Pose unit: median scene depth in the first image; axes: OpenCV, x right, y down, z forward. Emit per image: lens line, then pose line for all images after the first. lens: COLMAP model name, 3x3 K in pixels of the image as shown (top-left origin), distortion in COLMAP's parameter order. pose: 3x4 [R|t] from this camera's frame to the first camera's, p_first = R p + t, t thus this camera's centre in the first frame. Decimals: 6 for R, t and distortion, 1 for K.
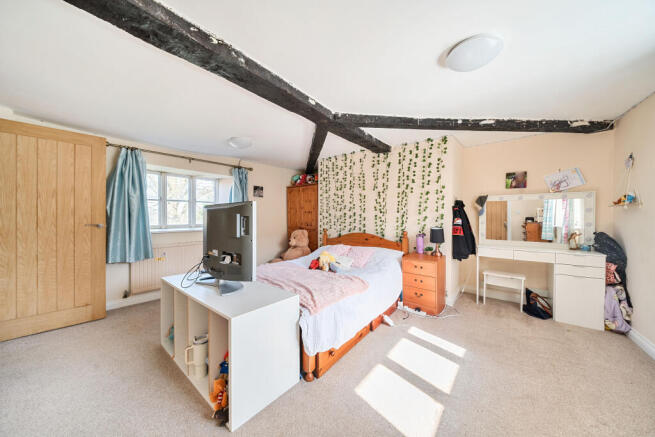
lens RADIAL K [[223.2, 0, 324.8], [0, 223.2, 219.6], [0, 0, 1]] dist [-0.001520, -0.000027]
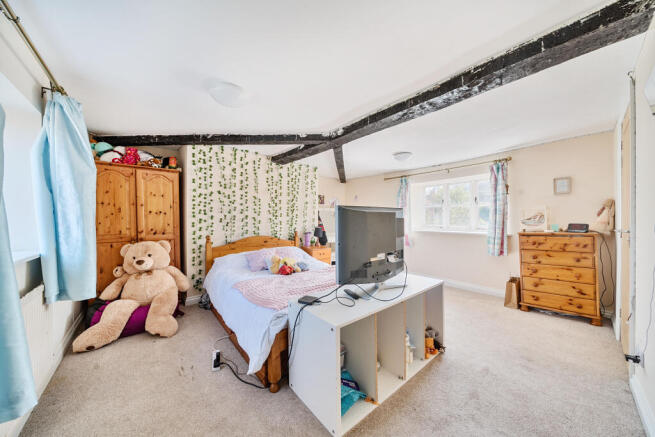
lens RADIAL K [[223.2, 0, 325.4], [0, 223.2, 220.2], [0, 0, 1]] dist [-0.001520, -0.000027]
pose [[0.175959, -0.004348, 0.984388, -0.750970], [0.008728, 0.999958, 0.002857, -0.011058], [-0.984359, 0.008089, 0.175989, 0.523732]]
